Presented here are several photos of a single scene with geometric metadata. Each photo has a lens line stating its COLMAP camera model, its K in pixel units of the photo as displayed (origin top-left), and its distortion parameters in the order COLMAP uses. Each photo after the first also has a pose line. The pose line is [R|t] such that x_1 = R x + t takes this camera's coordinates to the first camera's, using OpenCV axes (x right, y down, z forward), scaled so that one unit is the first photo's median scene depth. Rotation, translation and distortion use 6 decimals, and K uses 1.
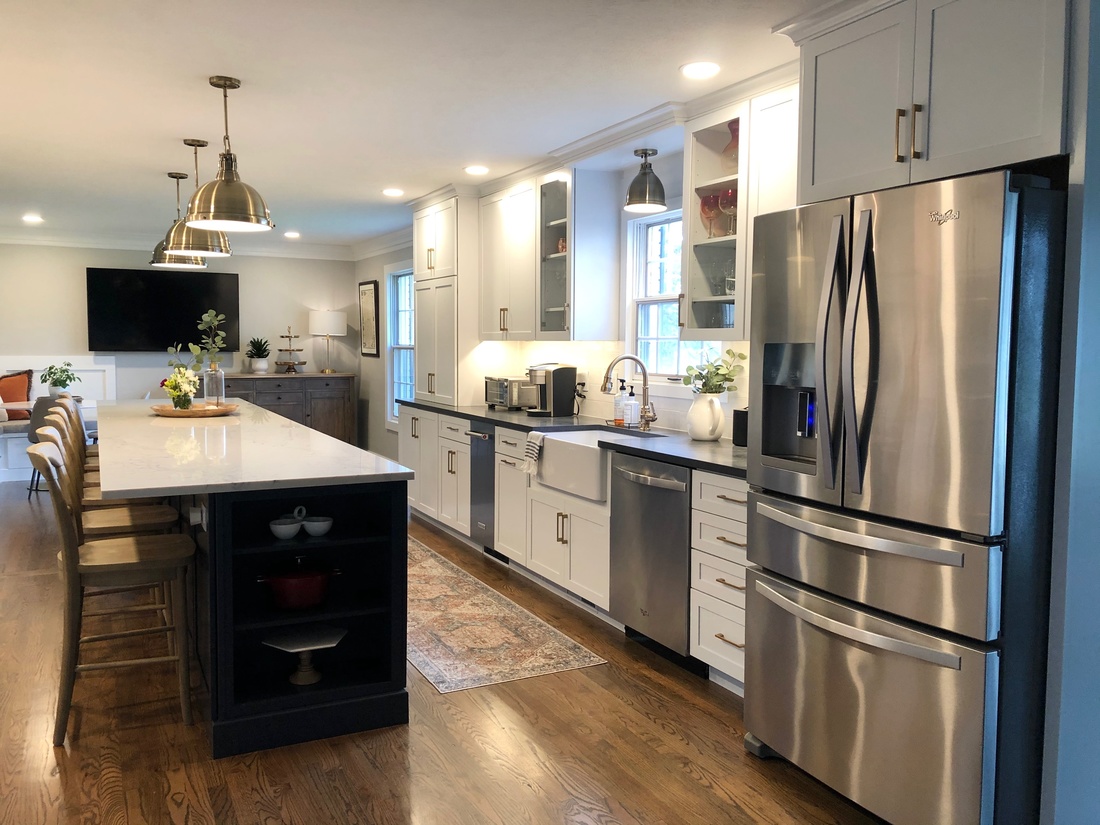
lens RADIAL K [[904.3, 0, 550.0], [0, 904.3, 412.5], [0, 0, 1]] dist [0.045917, -0.007103]
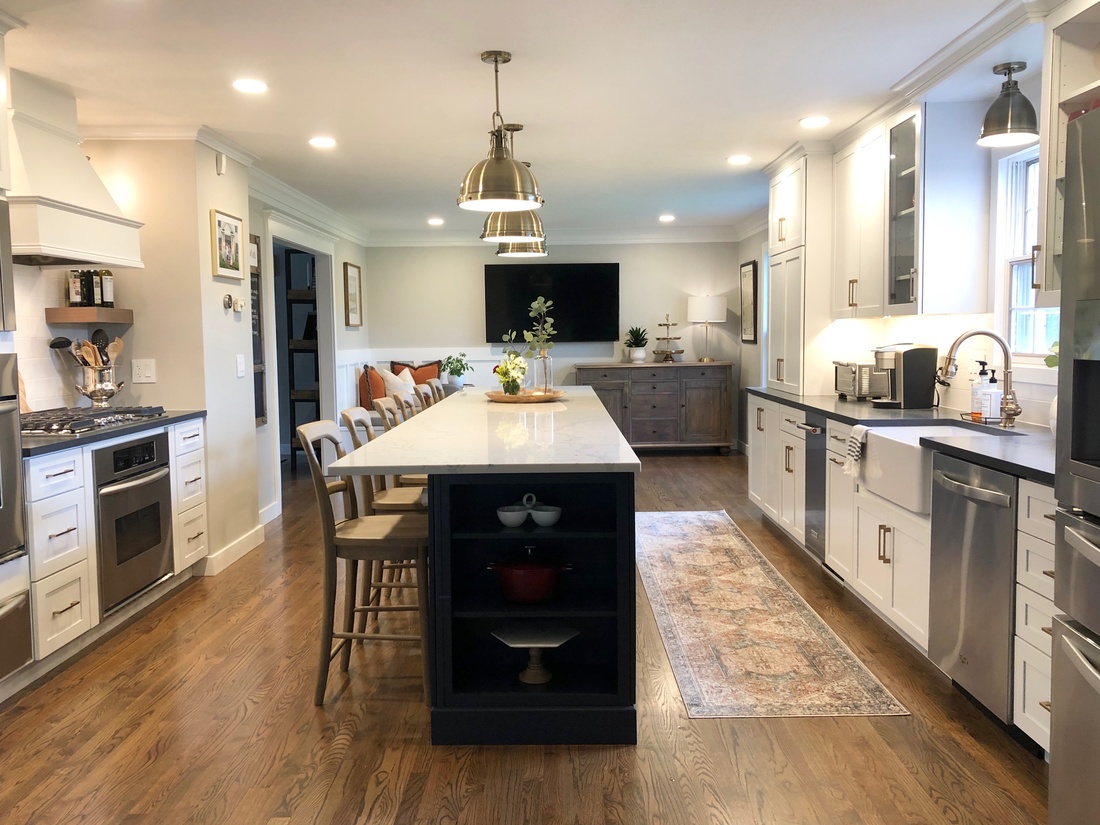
lens RADIAL K [[945.2, 0, 550.0], [0, 945.2, 412.5], [0, 0, 1]] dist [0.091309, -0.130361]
pose [[0.891924, 0.018473, -0.451809, 0.123022], [-0.016026, 0.999829, 0.009241, 0.006097], [0.451902, -0.001002, 0.892067, 0.086000]]
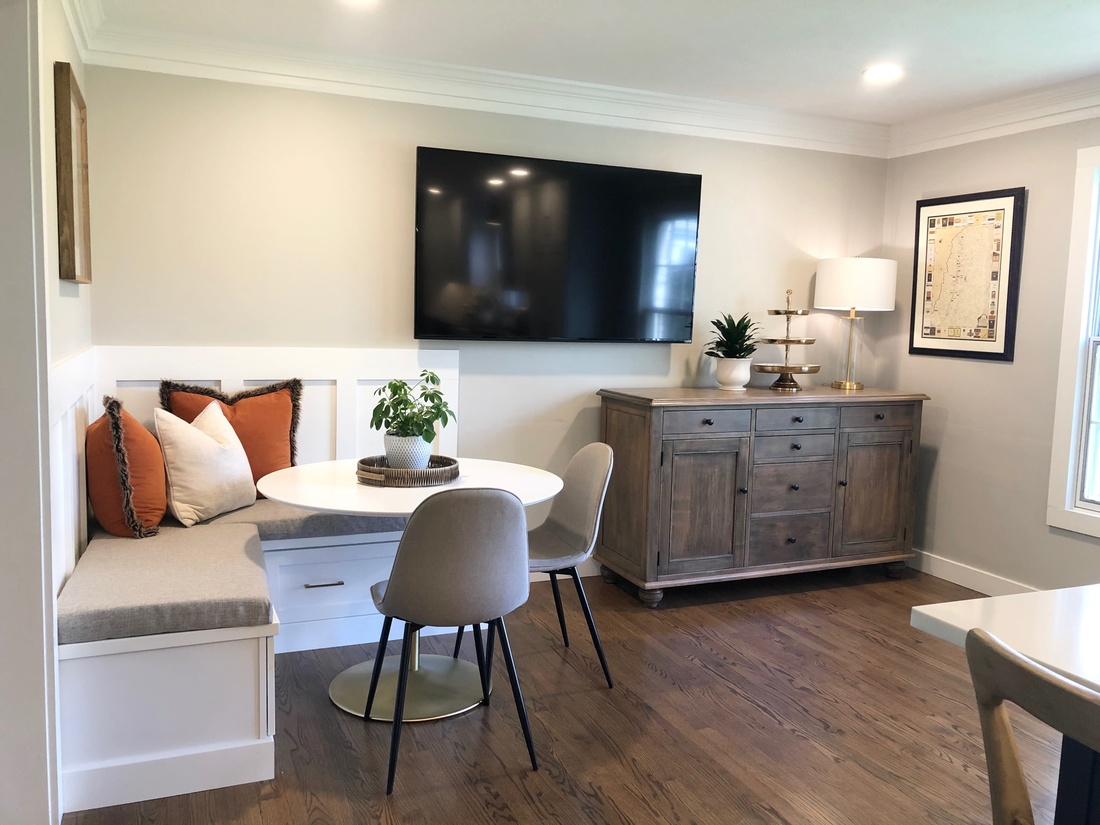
lens RADIAL K [[911.5, 0, 550.0], [0, 911.5, 412.5], [0, 0, 1]] dist [-0.001326, -0.002888]
pose [[0.997984, 0.024651, -0.058490, -0.786292], [-0.023160, 0.999393, 0.026031, -0.084716], [0.059096, -0.024624, 0.997949, 1.073934]]
